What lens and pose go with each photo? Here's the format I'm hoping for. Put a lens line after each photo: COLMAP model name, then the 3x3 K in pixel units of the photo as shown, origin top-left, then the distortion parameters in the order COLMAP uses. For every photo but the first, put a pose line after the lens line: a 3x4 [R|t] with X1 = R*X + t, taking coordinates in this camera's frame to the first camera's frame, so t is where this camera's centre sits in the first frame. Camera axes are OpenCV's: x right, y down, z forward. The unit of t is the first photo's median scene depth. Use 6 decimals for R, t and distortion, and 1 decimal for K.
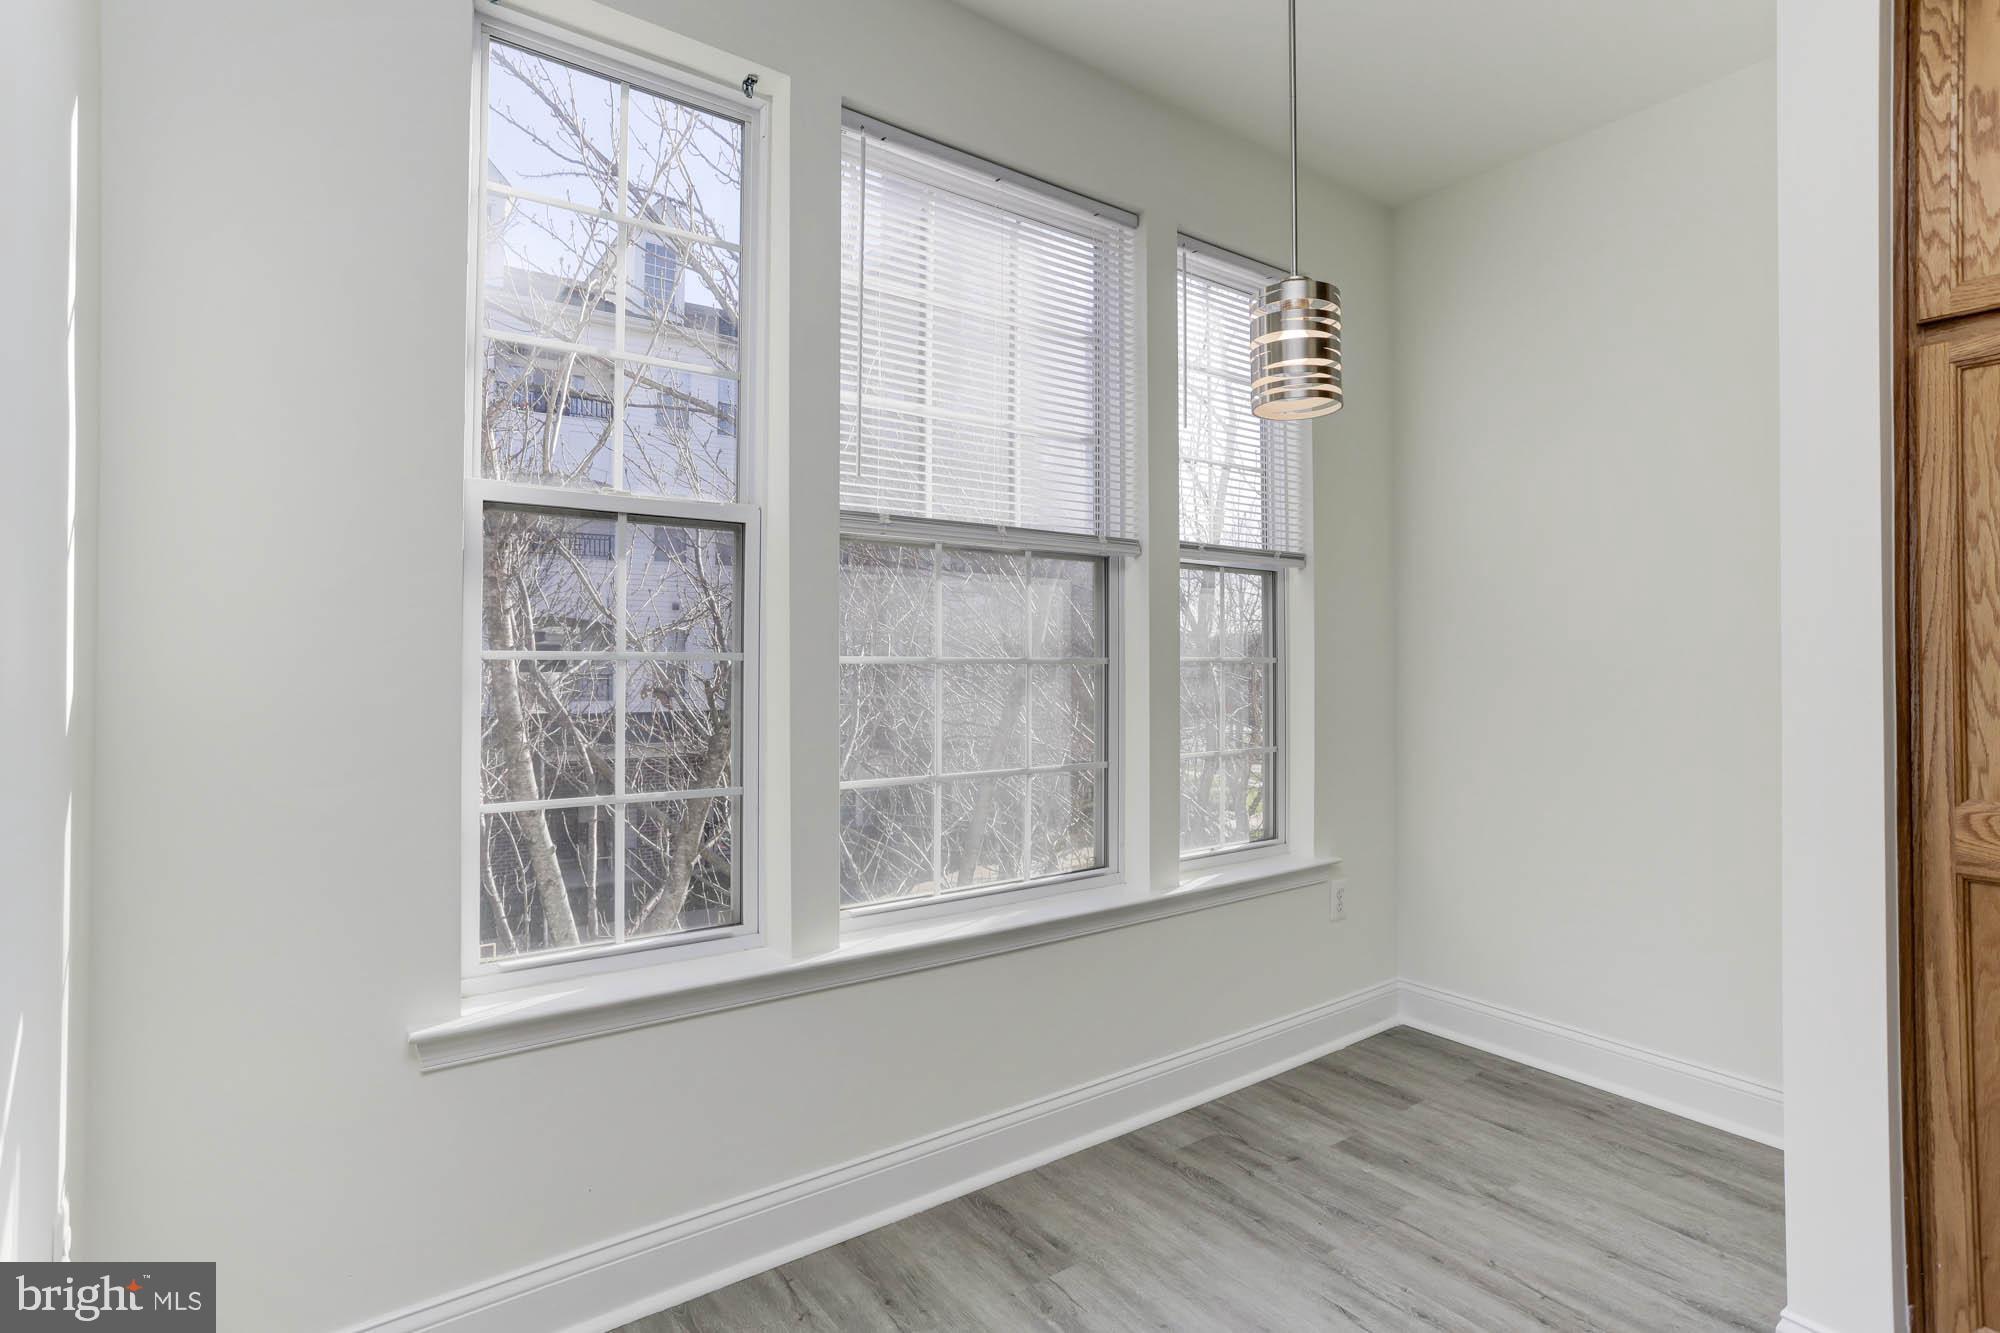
lens RADIAL K [[1006.1, 0, 1064.8], [0, 1006.1, 644.3], [0, 0, 1]] dist [-0.036336, 0.027283]
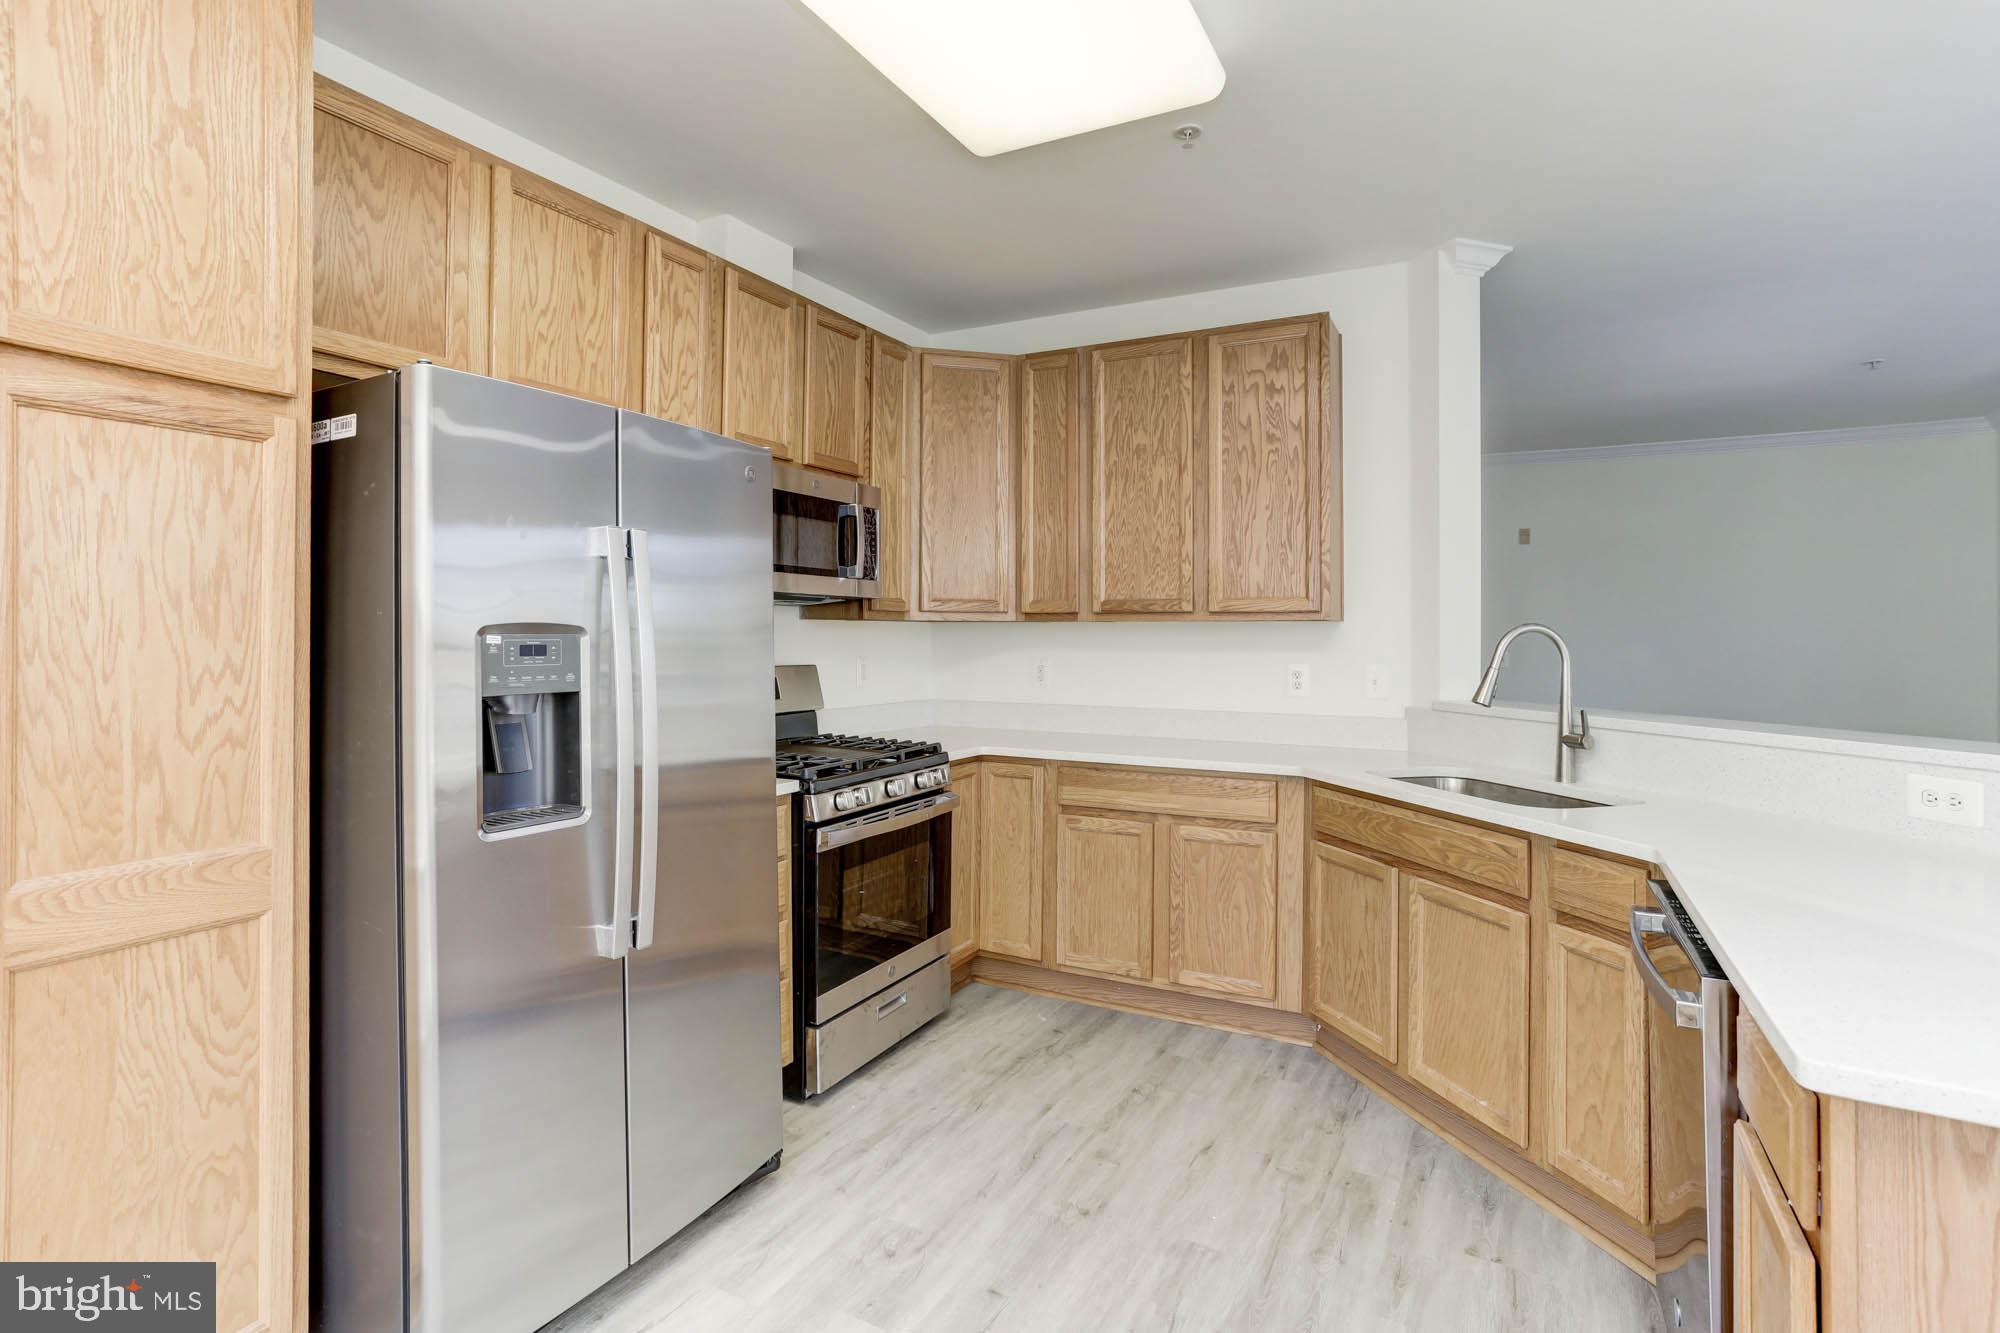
lens RADIAL K [[1006.1, 0, 919.7], [0, 1006.1, 625.9], [0, 0, 1]] dist [-0.036336, 0.027283]
pose [[-0.359250, 0.003247, 0.933236, -0.165087], [-0.016915, 0.999807, -0.009990, -0.058184], [-0.933088, -0.019375, -0.359126, 0.400128]]
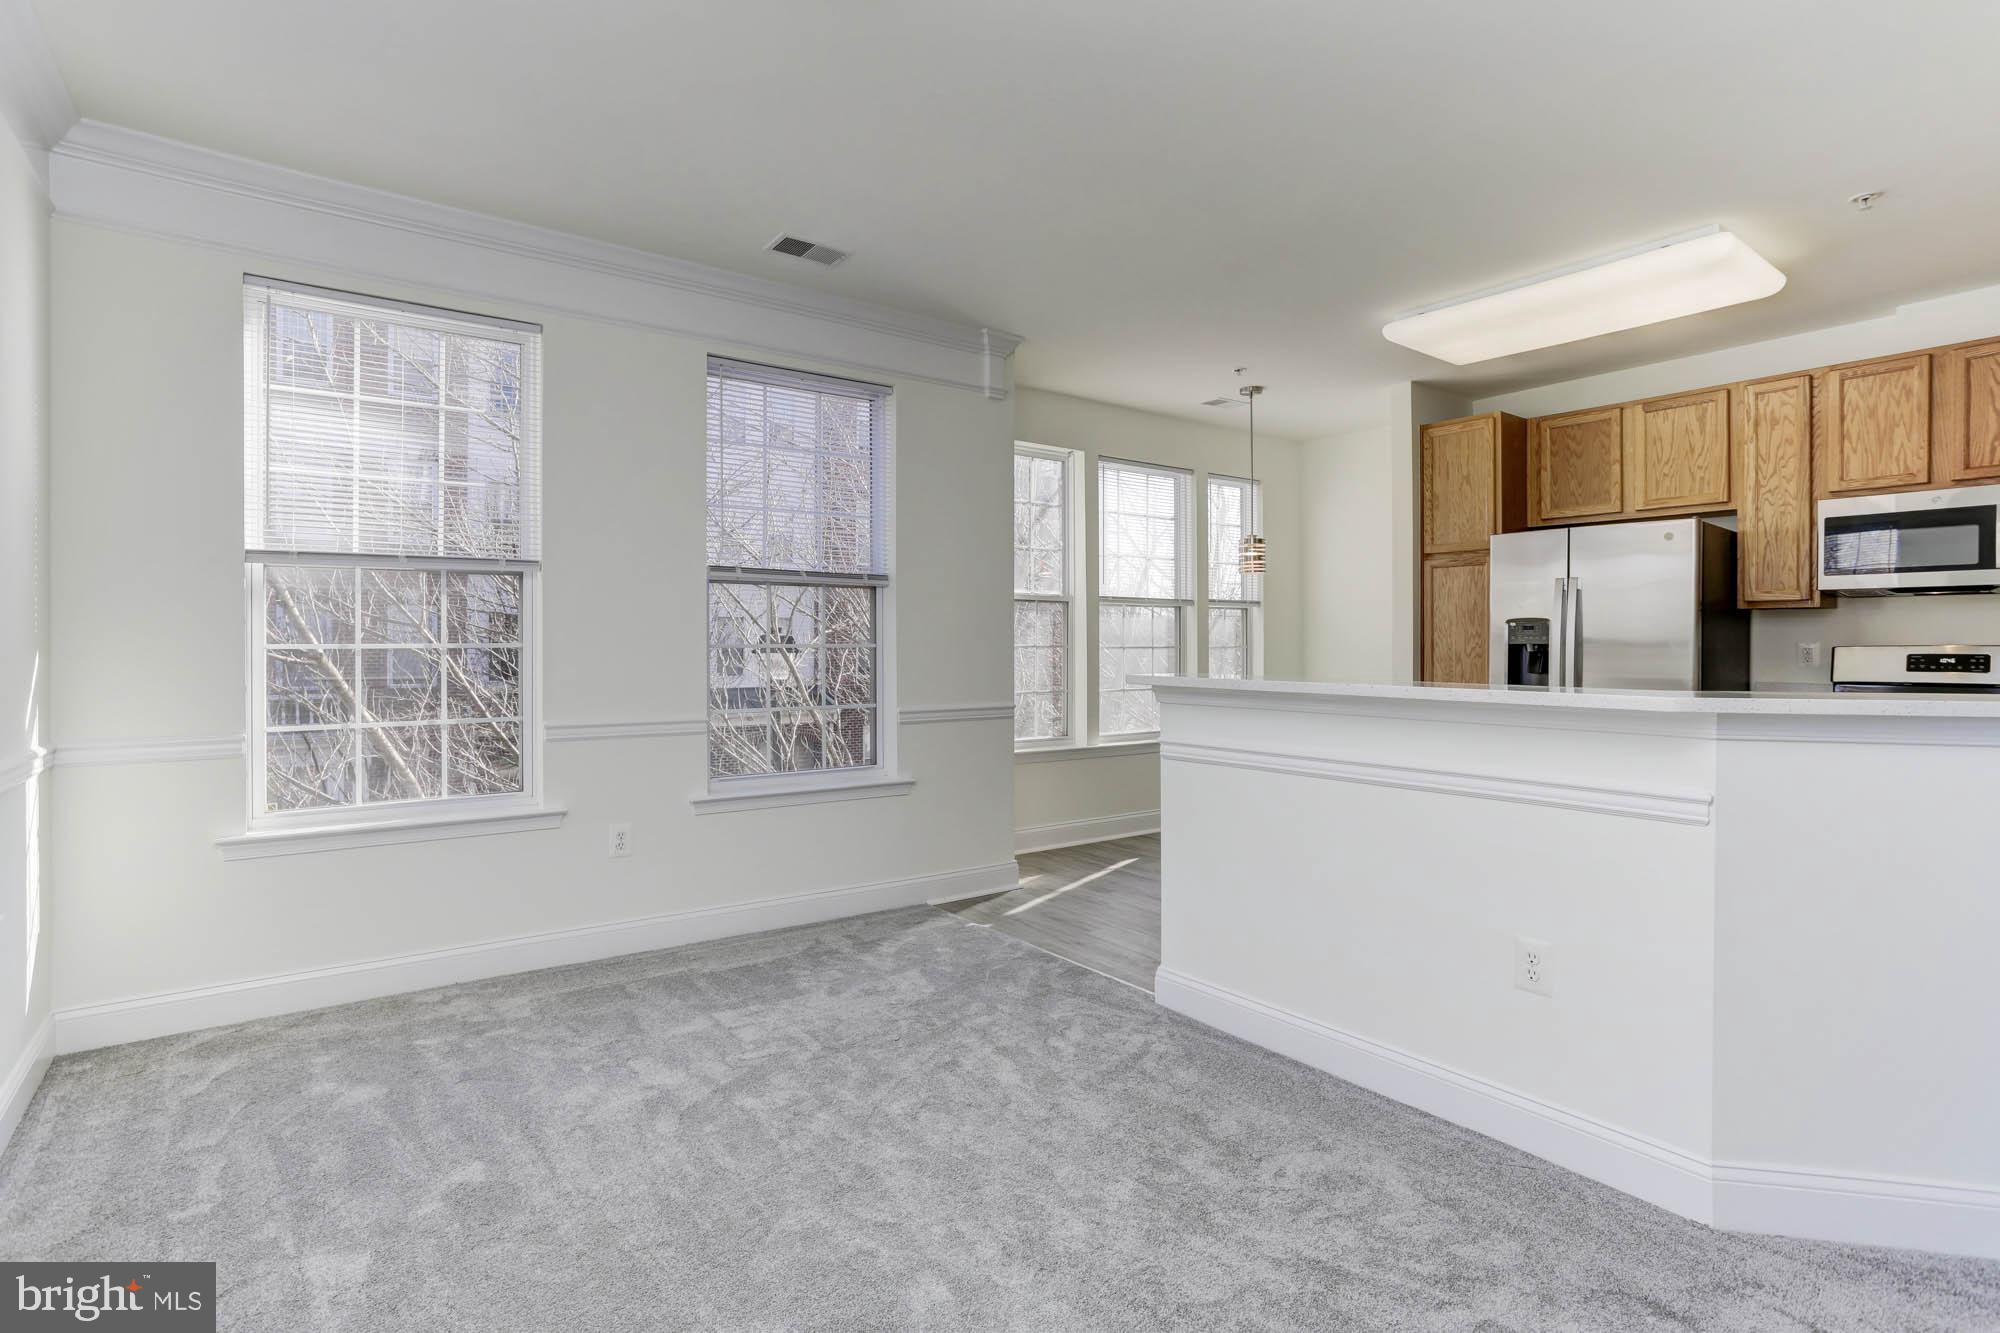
lens RADIAL K [[1006.1, 0, 1022.9], [0, 1006.1, 641.2], [0, 0, 1]] dist [-0.036336, 0.027283]
pose [[0.999817, 0.001090, -0.019124, -0.384217], [-0.000863, 0.999929, 0.011894, -0.036180], [0.019136, -0.011875, 0.999746, -1.941274]]
